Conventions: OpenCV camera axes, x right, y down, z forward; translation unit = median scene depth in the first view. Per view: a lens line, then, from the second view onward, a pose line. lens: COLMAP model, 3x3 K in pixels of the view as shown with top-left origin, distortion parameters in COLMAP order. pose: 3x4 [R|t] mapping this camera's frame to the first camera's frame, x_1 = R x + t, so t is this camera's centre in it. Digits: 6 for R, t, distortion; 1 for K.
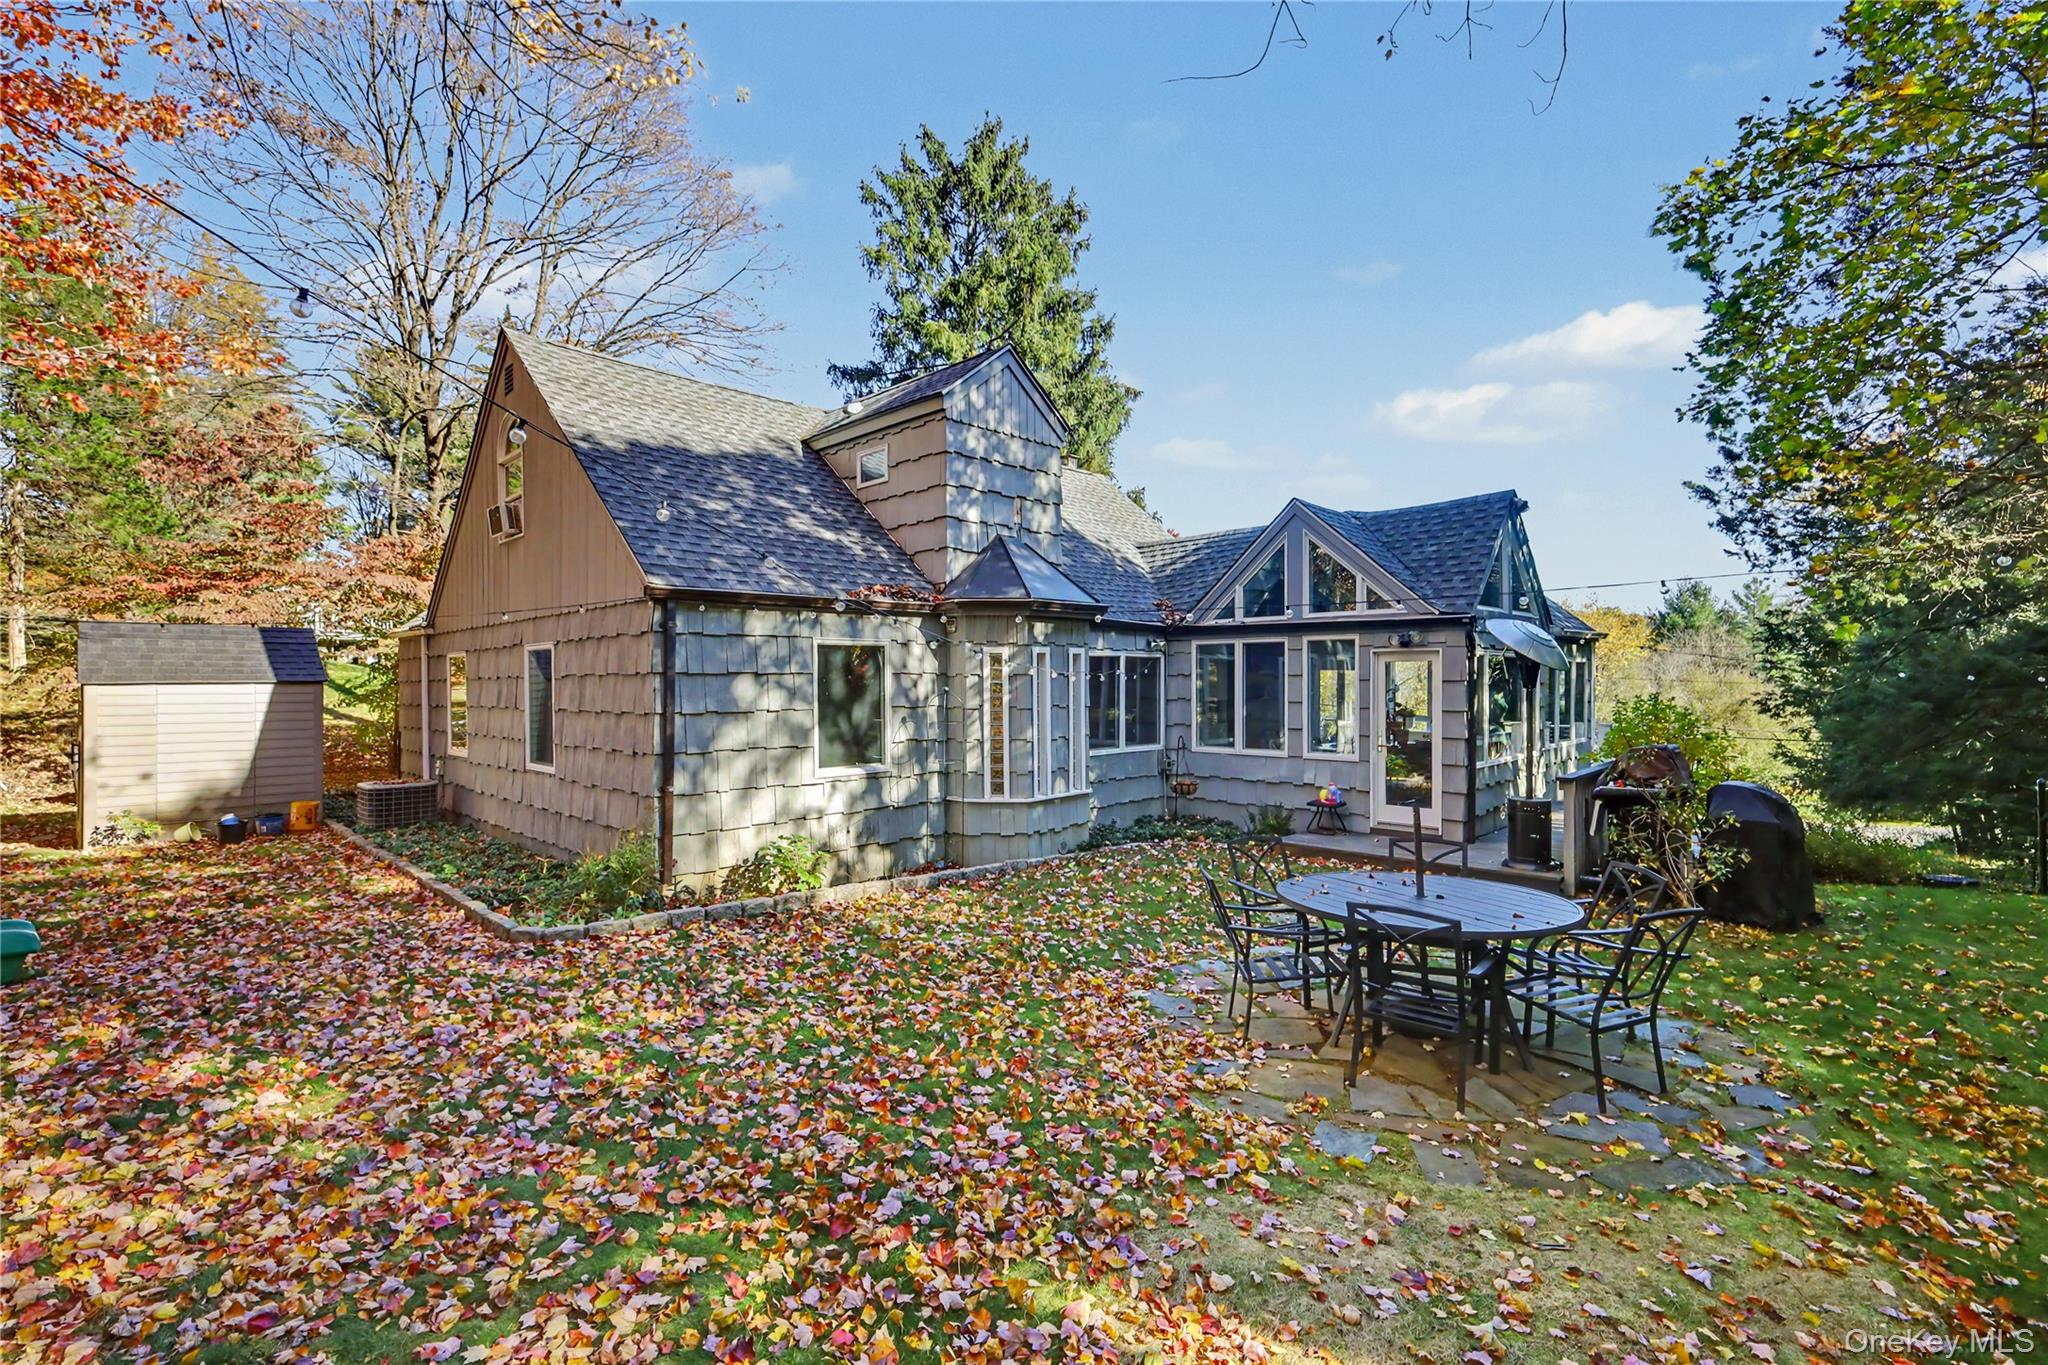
lens RADIAL K [[891.7, 0, 1024.0], [0, 891.7, 682.5], [0, 0, 1]] dist [0.002535, 0.000160]
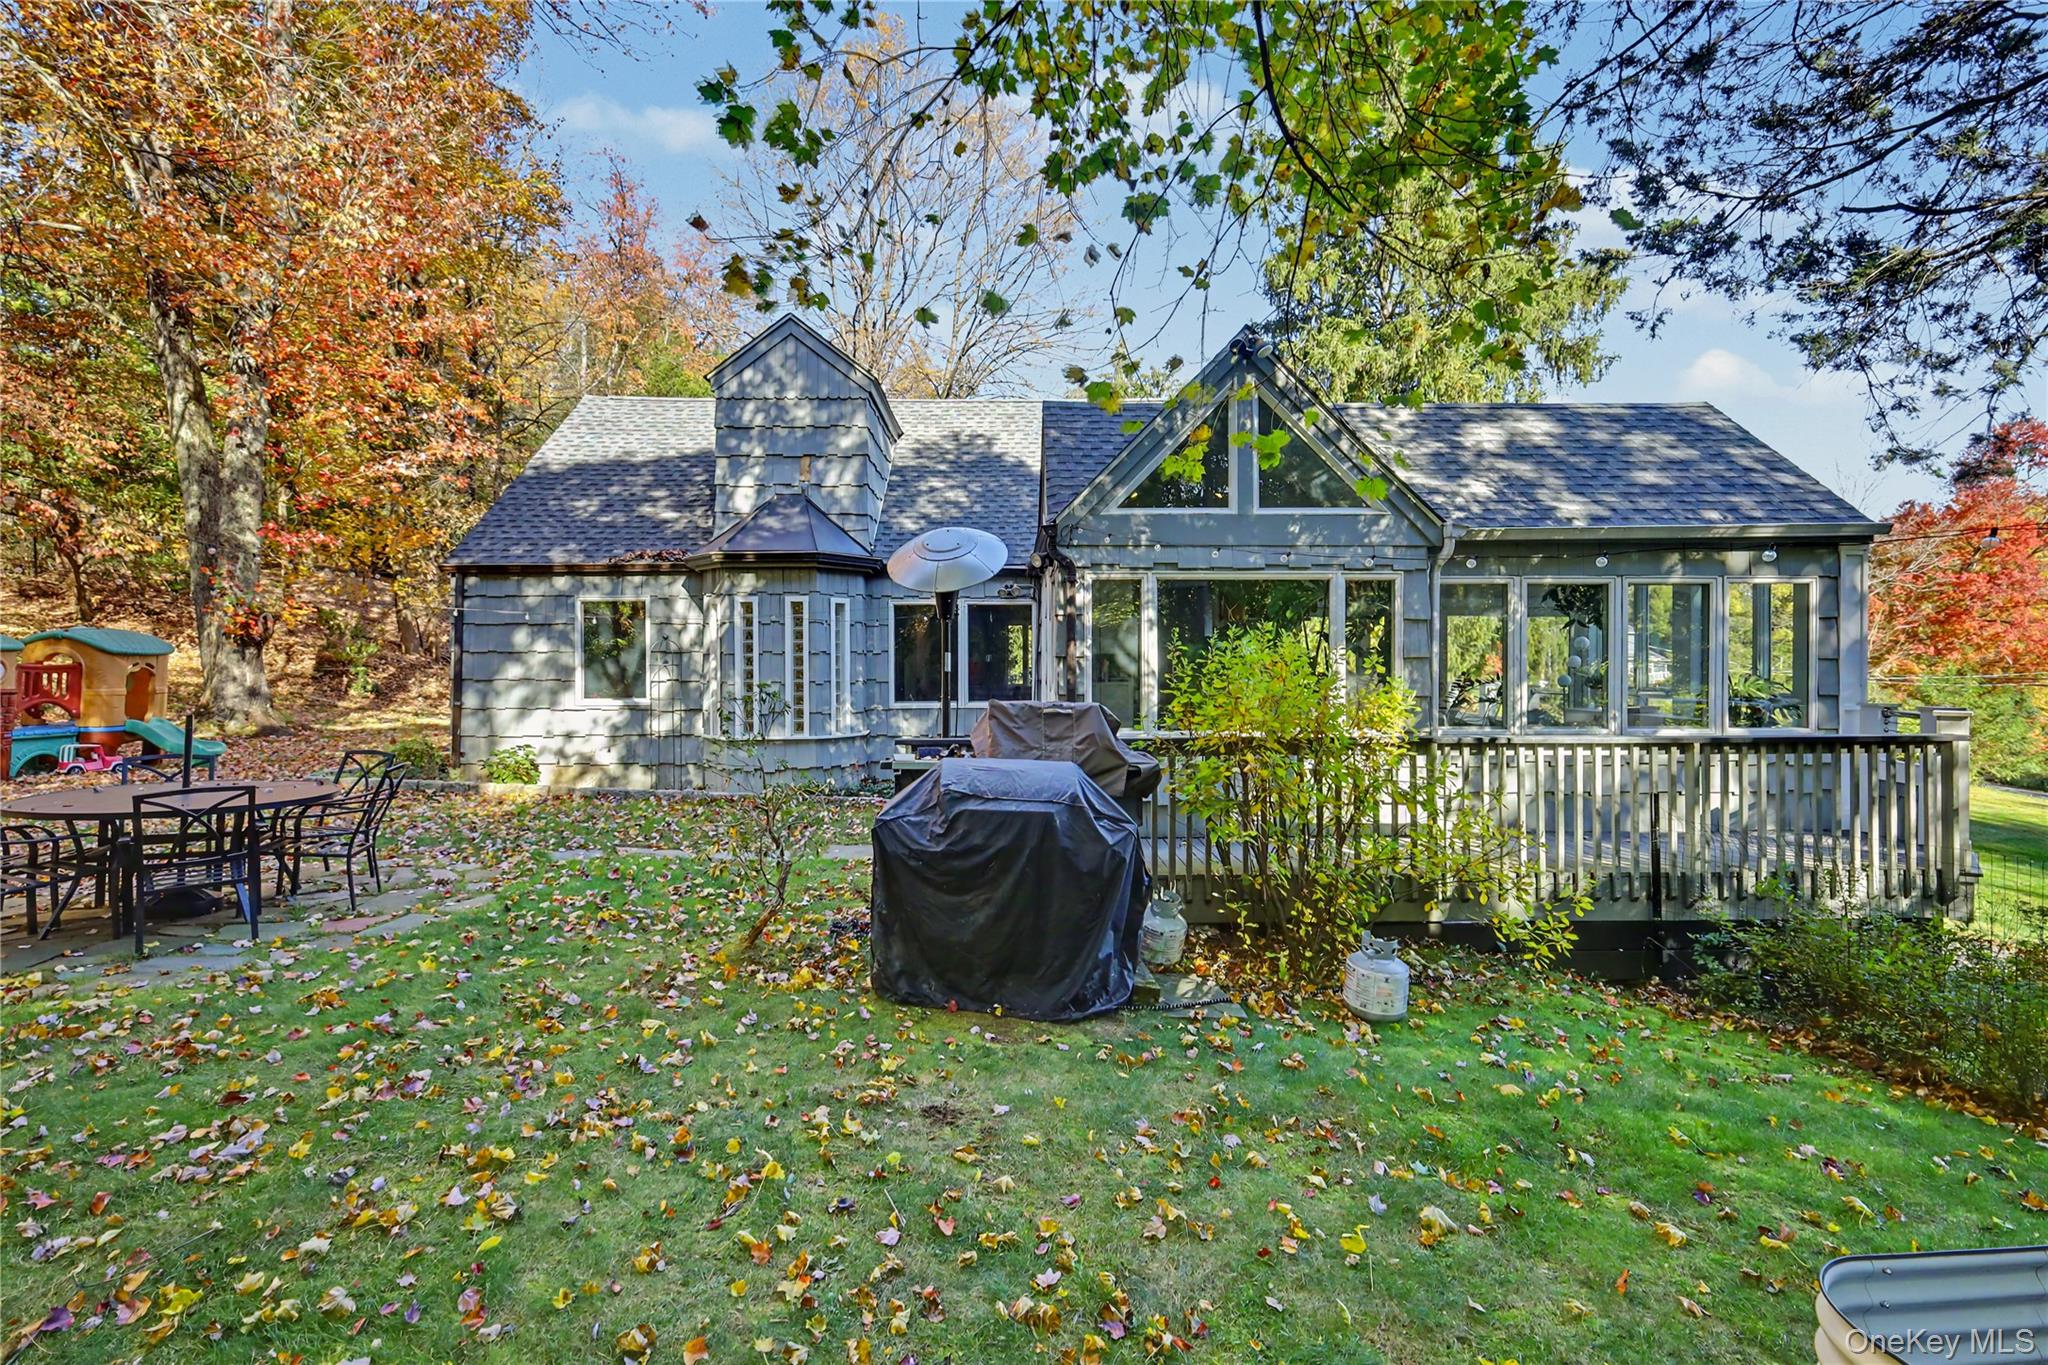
lens RADIAL K [[891.7, 0, 1024.0], [0, 891.7, 682.5], [0, 0, 1]] dist [0.002535, 0.000160]
pose [[0.748796, 0.005767, -0.662775, 1.058656], [0.001464, 0.999945, 0.010355, 0.057712], [0.662798, -0.008725, 0.748747, 0.446860]]
